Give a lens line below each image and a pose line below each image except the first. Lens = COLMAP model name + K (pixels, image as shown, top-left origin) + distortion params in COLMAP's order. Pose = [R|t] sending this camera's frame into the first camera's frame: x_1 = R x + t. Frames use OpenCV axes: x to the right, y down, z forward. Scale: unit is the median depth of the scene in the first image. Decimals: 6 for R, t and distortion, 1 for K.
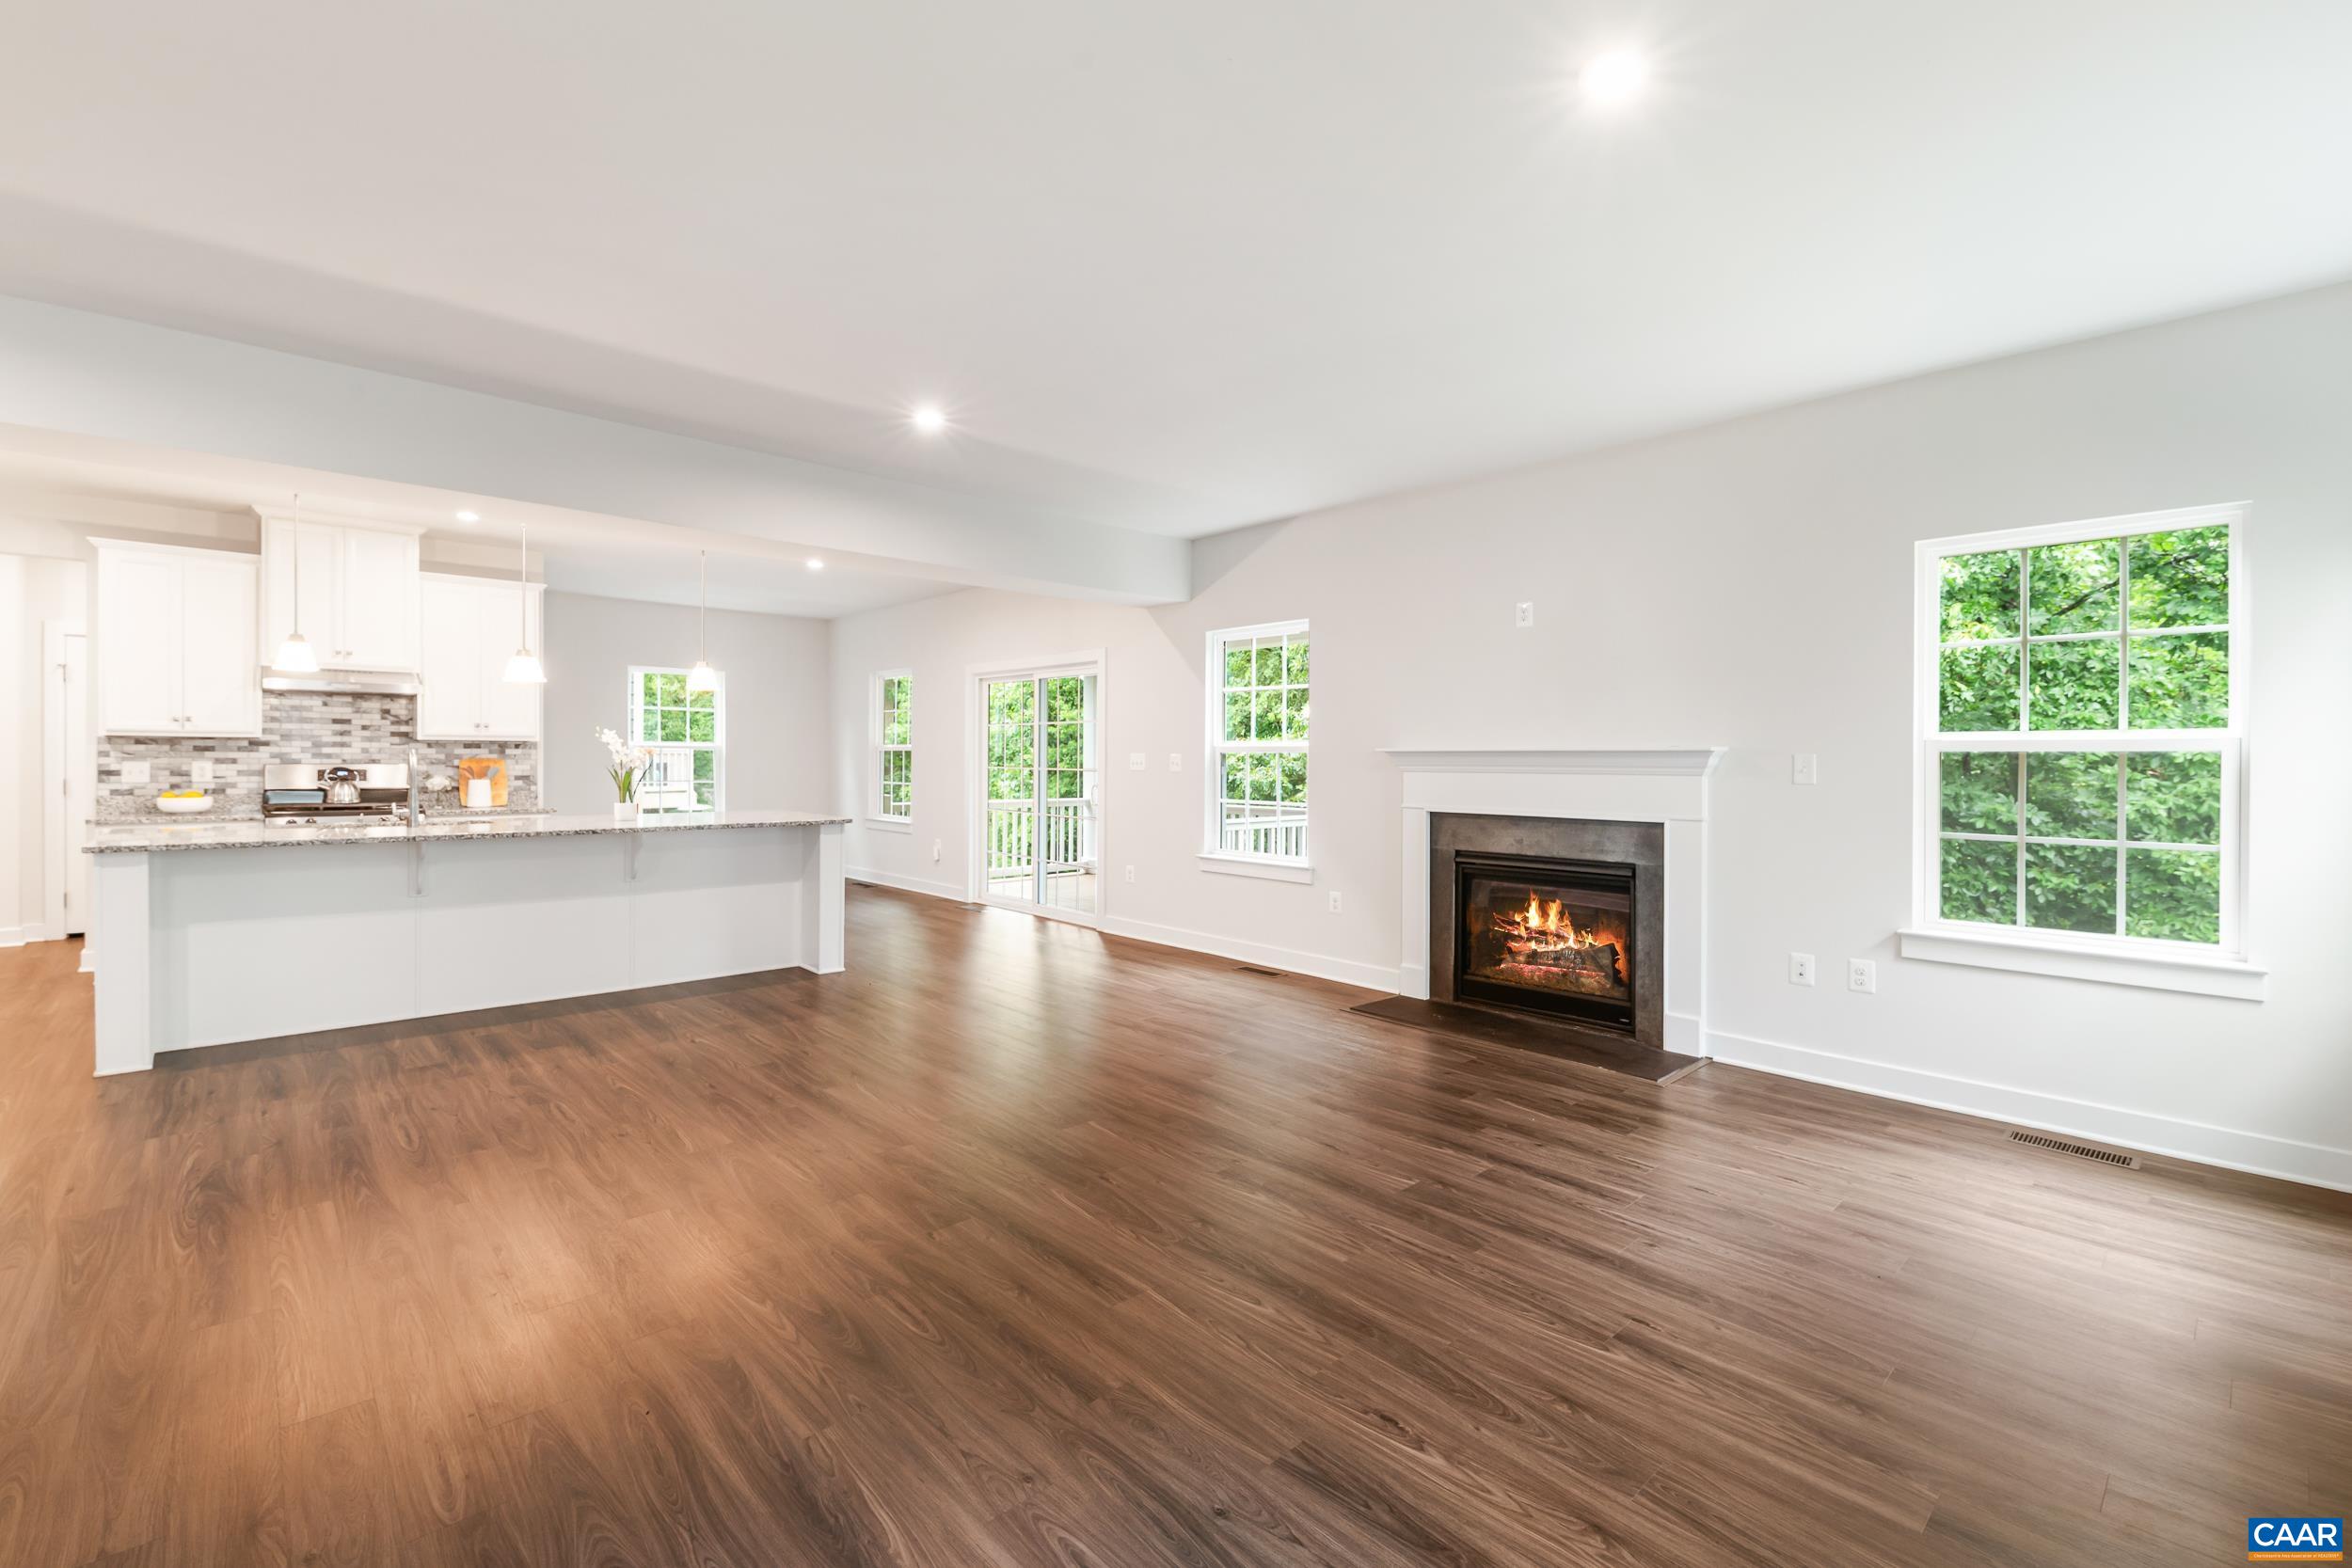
lens RADIAL K [[1000.6, 0, 1189.4], [0, 1000.6, 746.4], [0, 0, 1]] dist [0.001975, 0.000177]
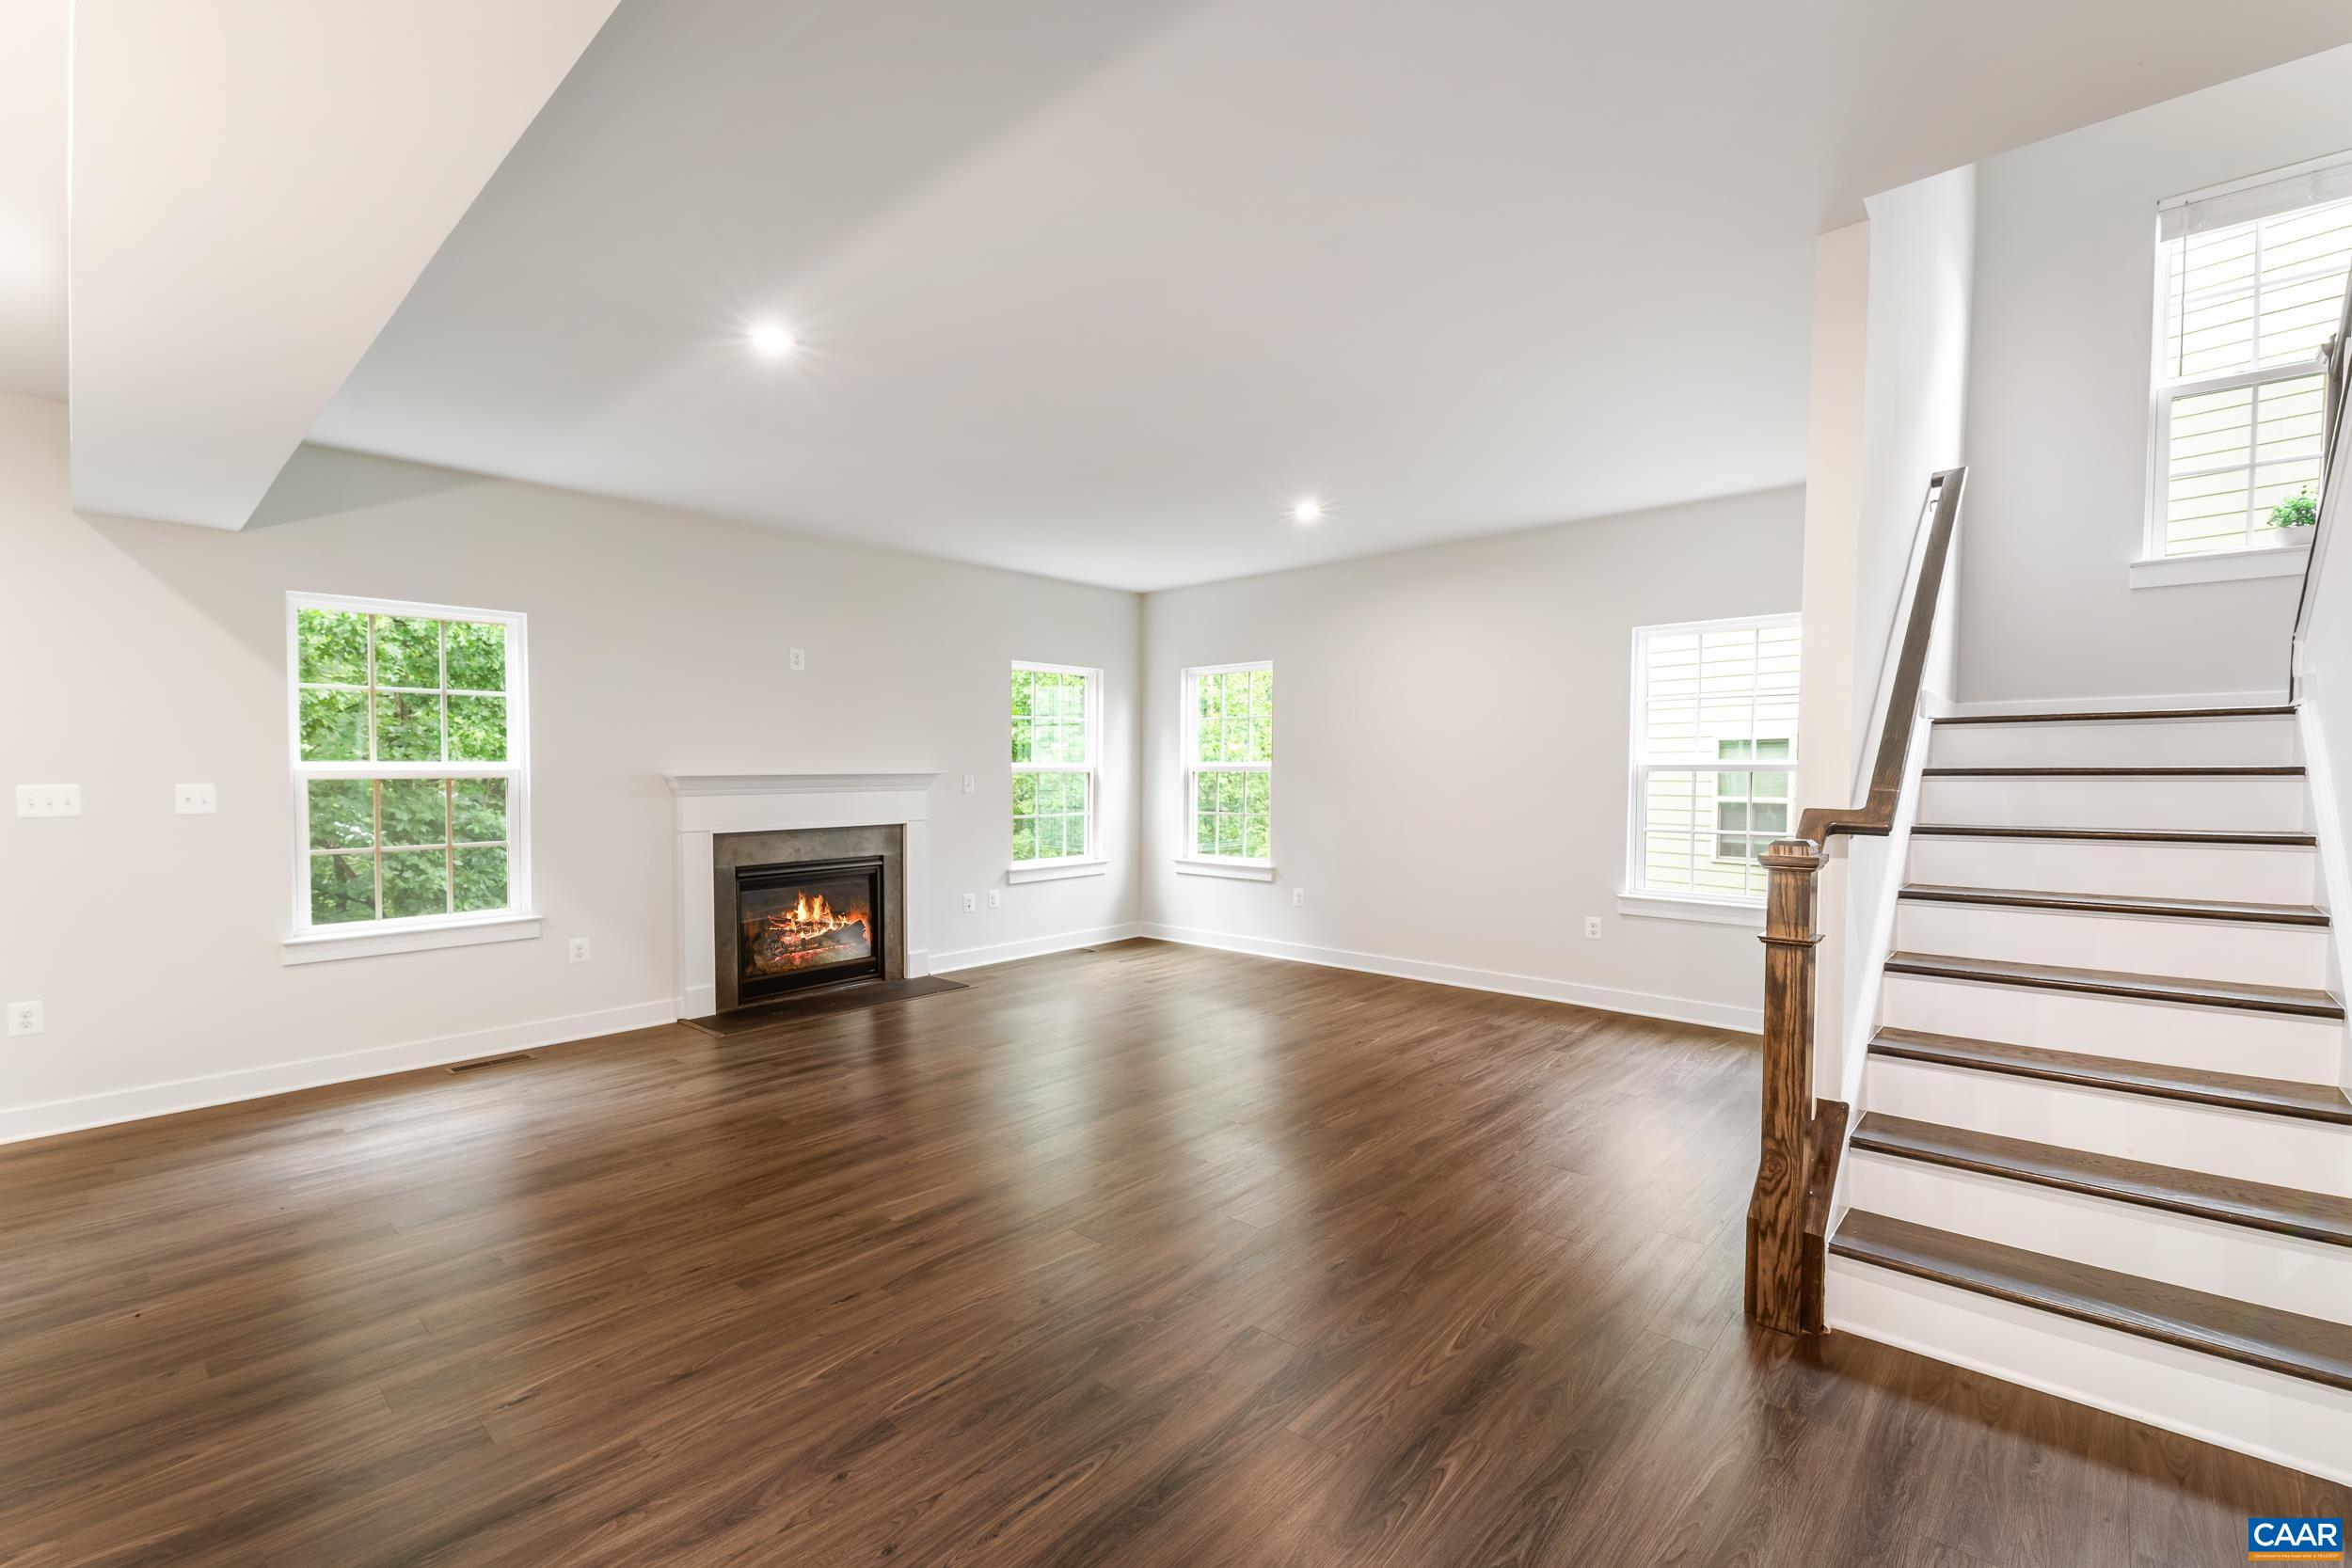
lens RADIAL K [[1000.6, 0, 1176.2], [0, 1000.6, 796.4], [0, 0, 1]] dist [0.001975, 0.000177]
pose [[-0.071912, -0.039567, 0.996626, -0.948180], [-0.011886, 0.999176, 0.038811, -0.022714], [-0.997340, -0.009055, -0.072323, 0.685207]]
